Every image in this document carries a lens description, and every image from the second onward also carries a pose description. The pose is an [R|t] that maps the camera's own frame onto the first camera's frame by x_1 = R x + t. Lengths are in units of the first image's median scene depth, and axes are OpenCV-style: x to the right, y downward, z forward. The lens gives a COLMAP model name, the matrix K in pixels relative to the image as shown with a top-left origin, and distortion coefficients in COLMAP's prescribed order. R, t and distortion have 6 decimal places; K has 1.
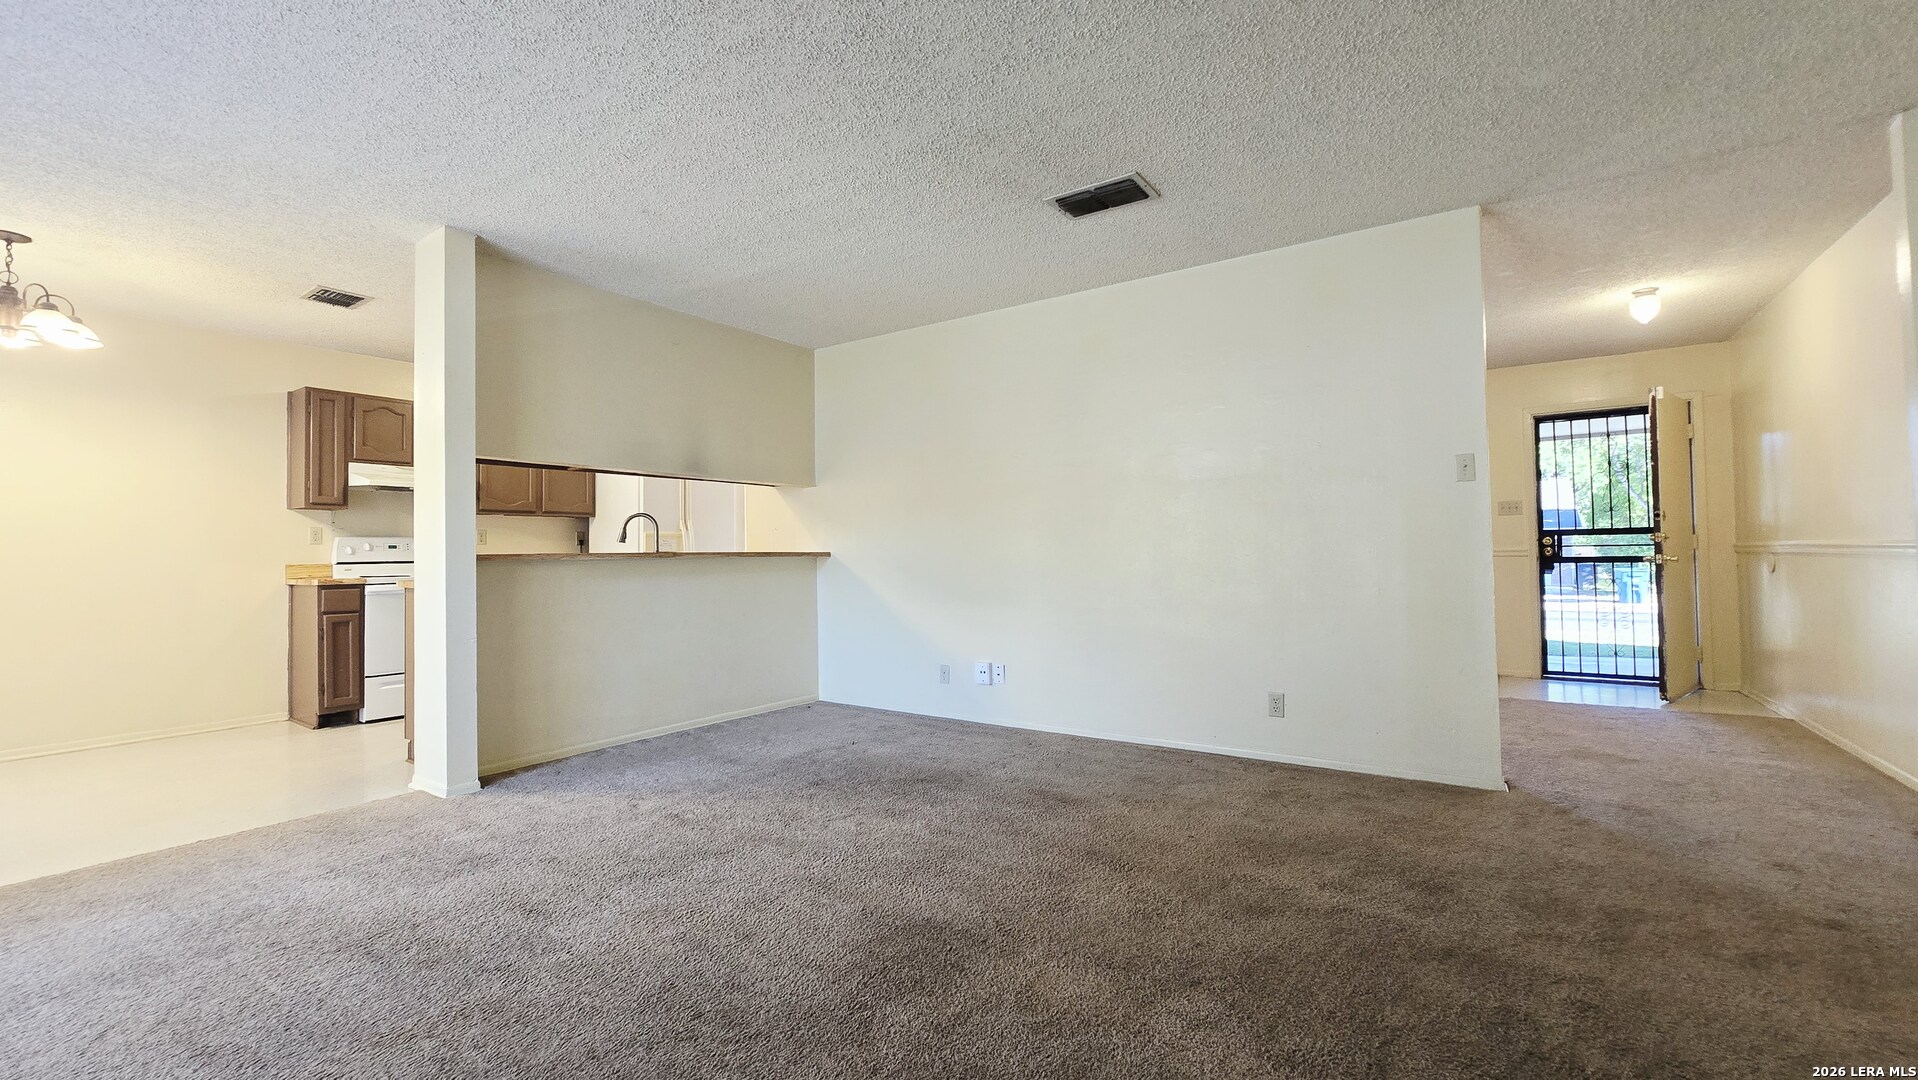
lens RADIAL K [[780.6, 0, 951.4], [0, 780.6, 545.2], [0, 0, 1]] dist [-0.015495, 0.006743]
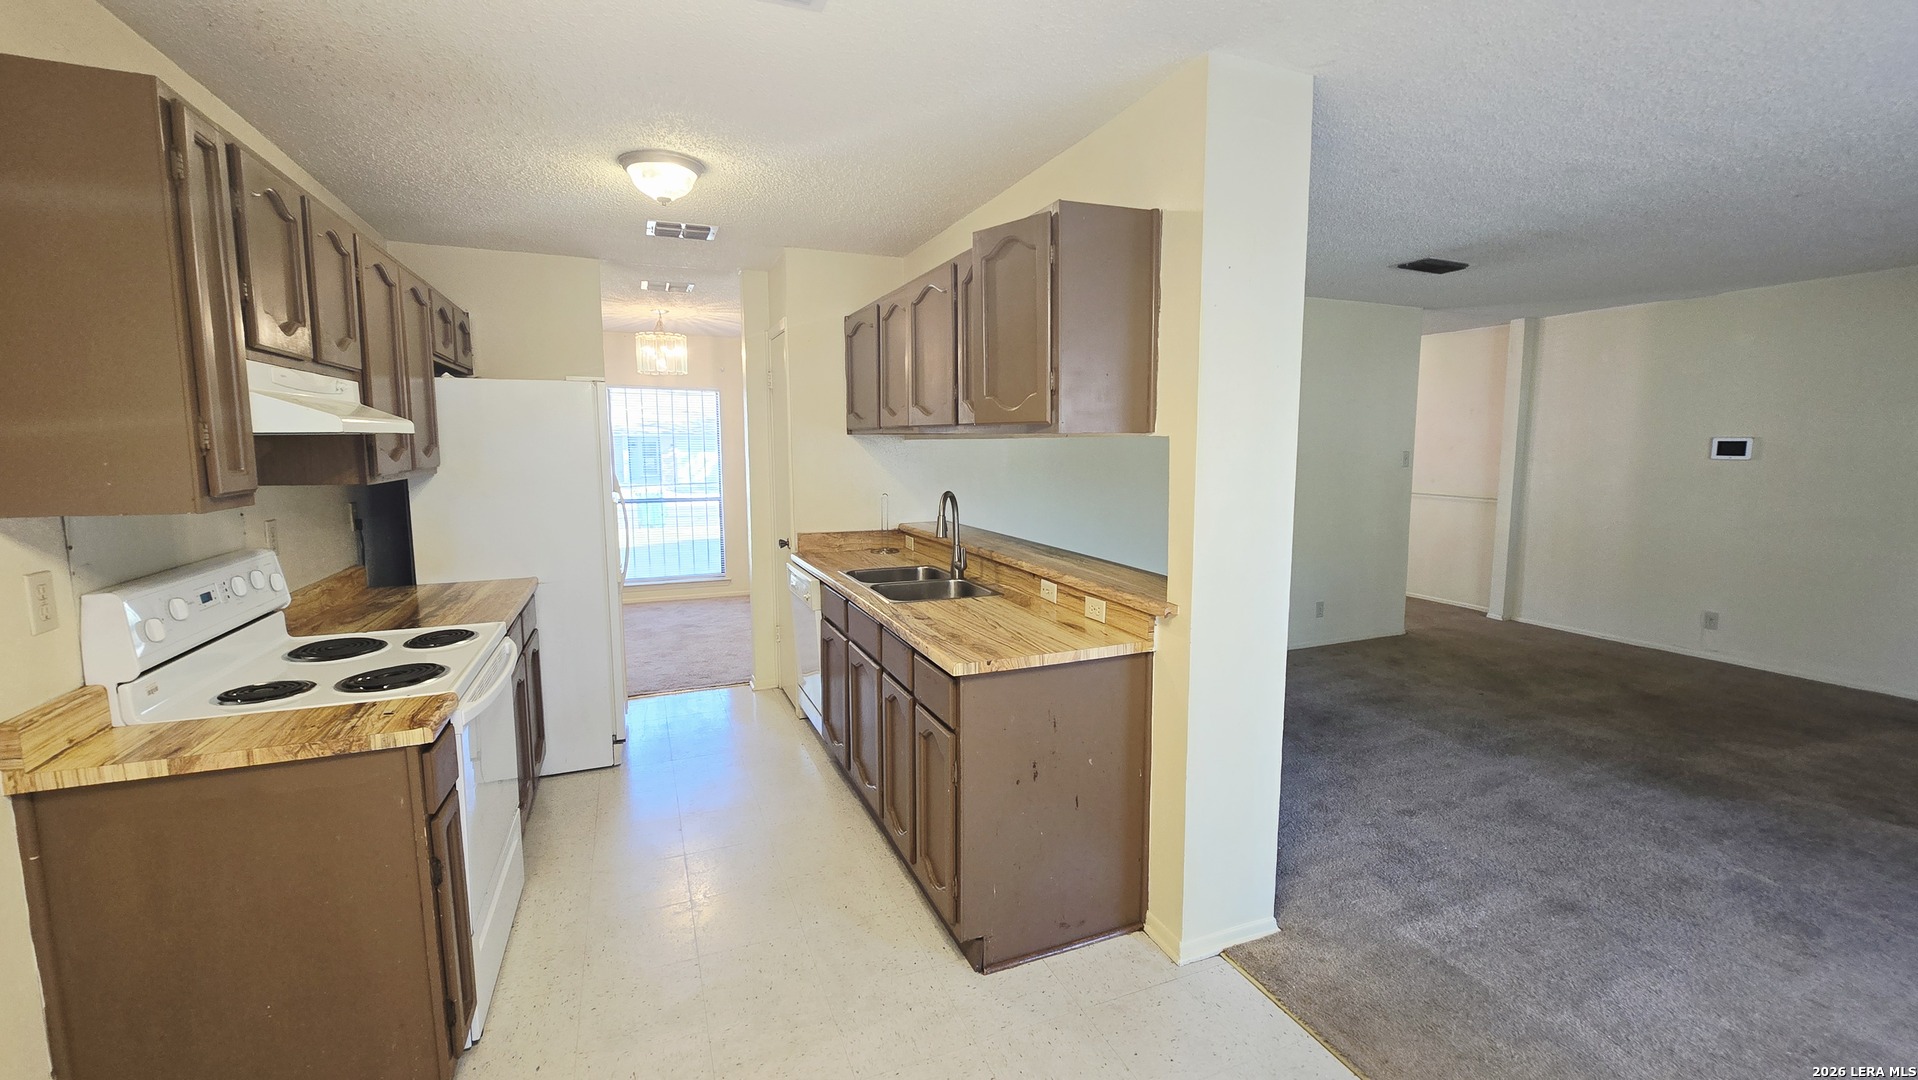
lens RADIAL K [[780.6, 0, 961.3], [0, 780.6, 537.3], [0, 0, 1]] dist [-0.015495, 0.006743]
pose [[0.538998, -0.091008, 0.837376, -1.528640], [-0.013941, 0.993046, 0.116900, -0.127868], [-0.842192, -0.074682, 0.533981, 0.989159]]
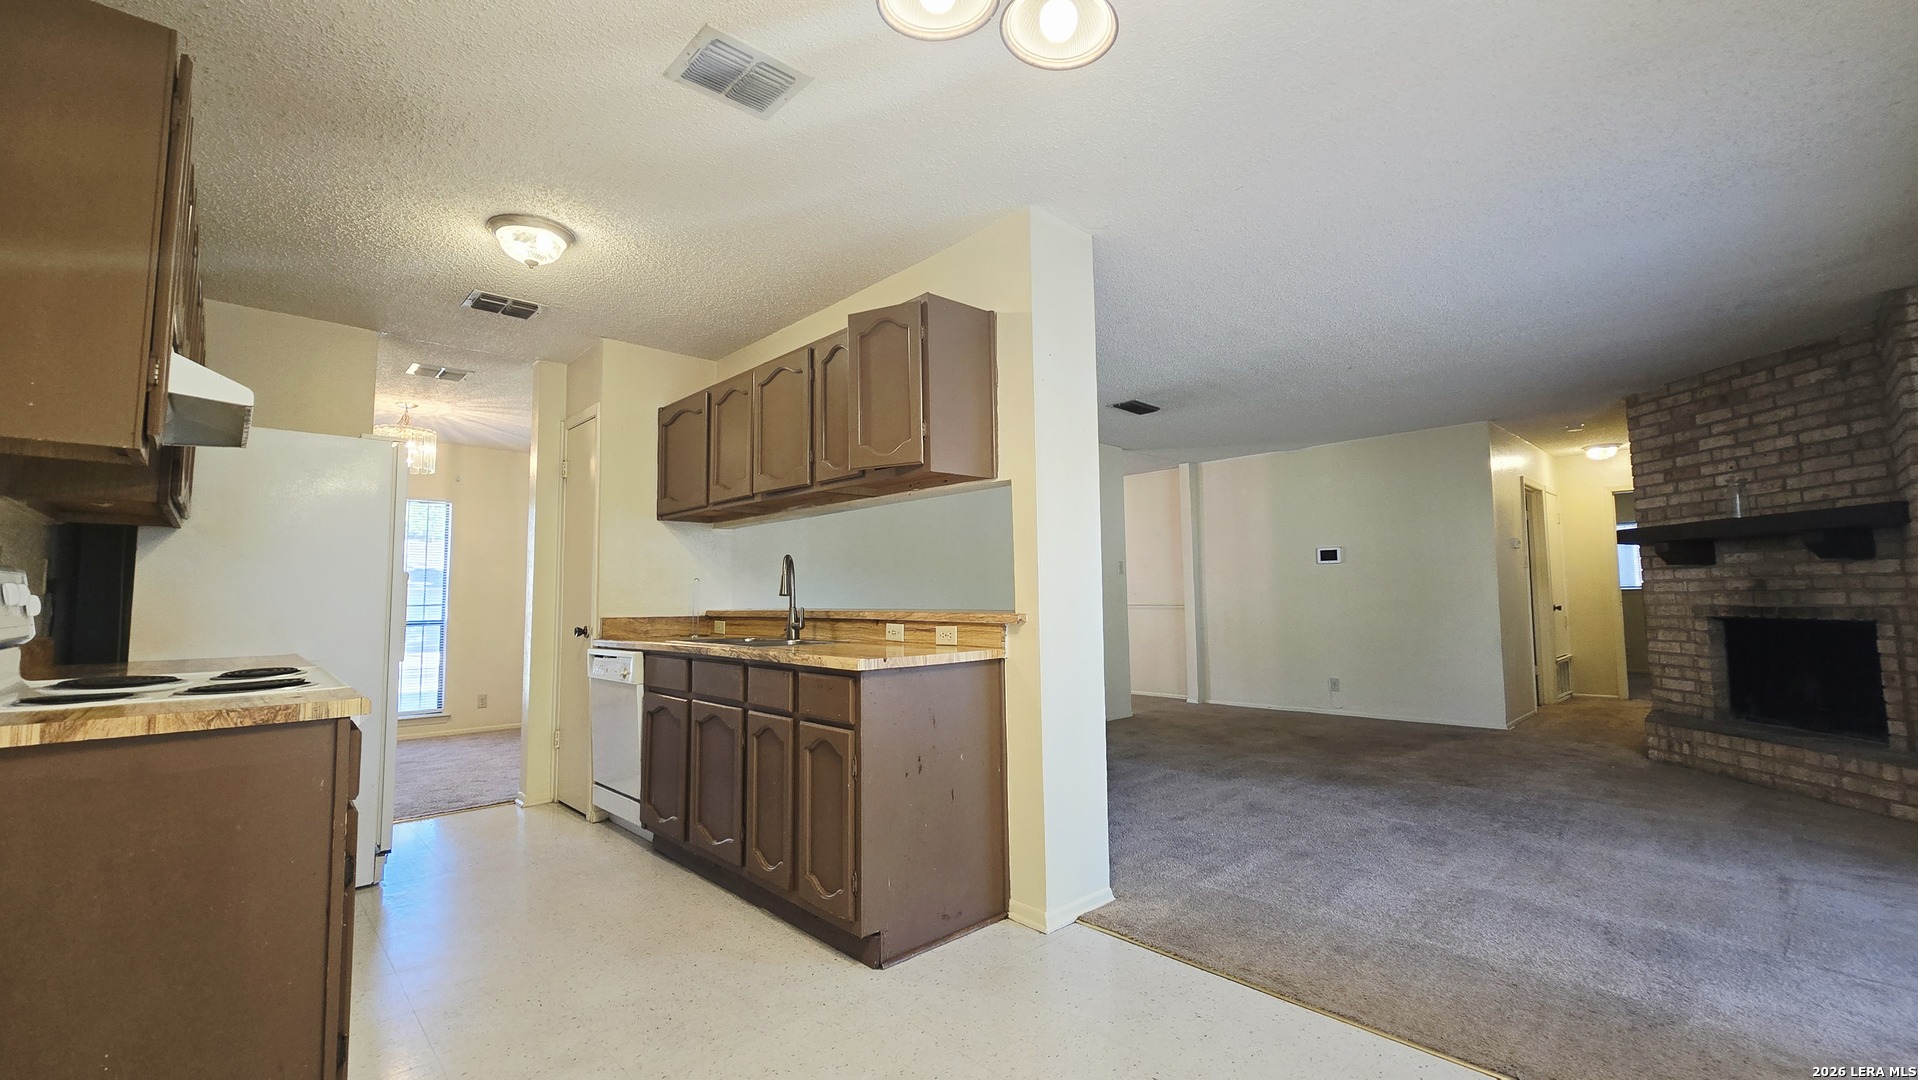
lens RADIAL K [[780.6, 0, 962.1], [0, 780.6, 540.5], [0, 0, 1]] dist [-0.015495, 0.006743]
pose [[0.206457, 0.081975, 0.975016, -1.707832], [-0.000009, 0.996484, -0.083778, 0.008062], [-0.978456, 0.017288, 0.205732, 1.088964]]
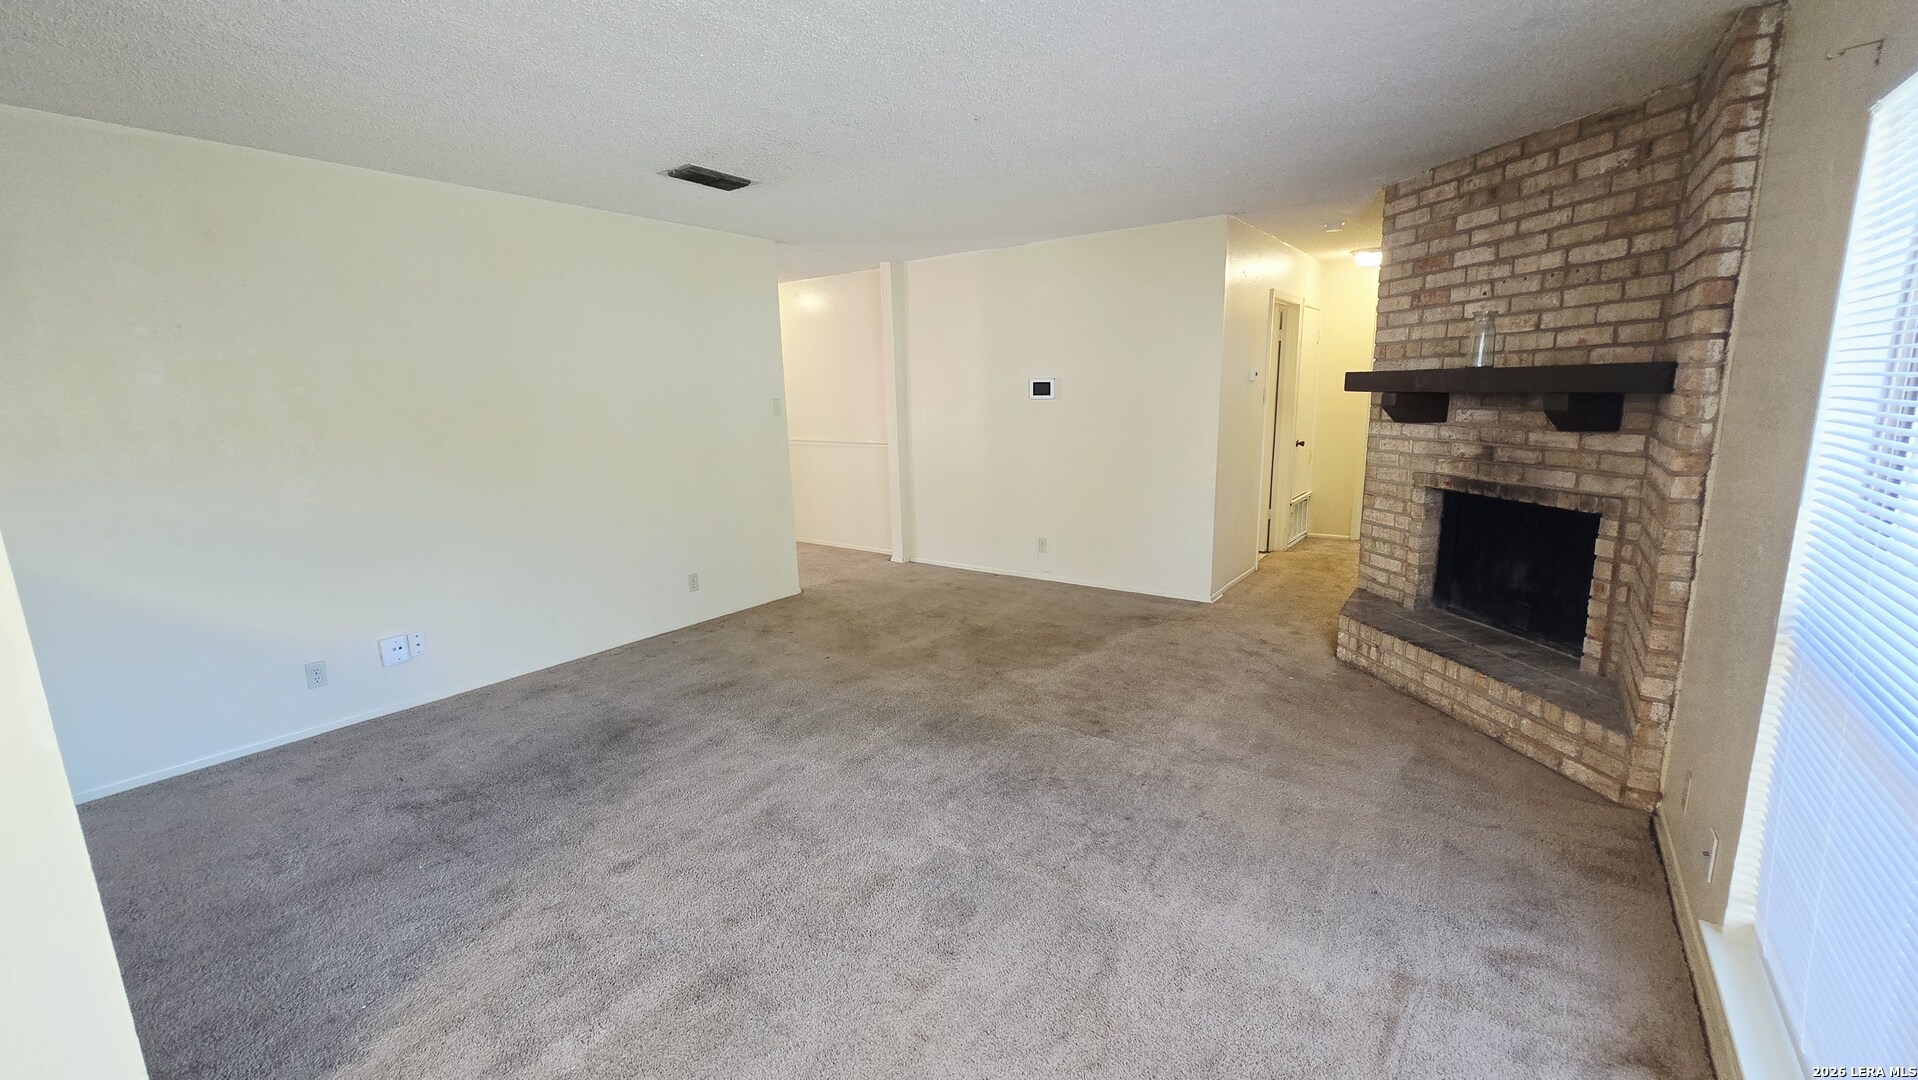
lens RADIAL K [[780.6, 0, 952.1], [0, 780.6, 543.6], [0, 0, 1]] dist [-0.015495, 0.006743]
pose [[0.029415, -0.184029, 0.982481, -1.097638], [0.011456, 0.982903, 0.183765, -0.127079], [-0.999502, 0.005850, 0.031021, 0.641872]]
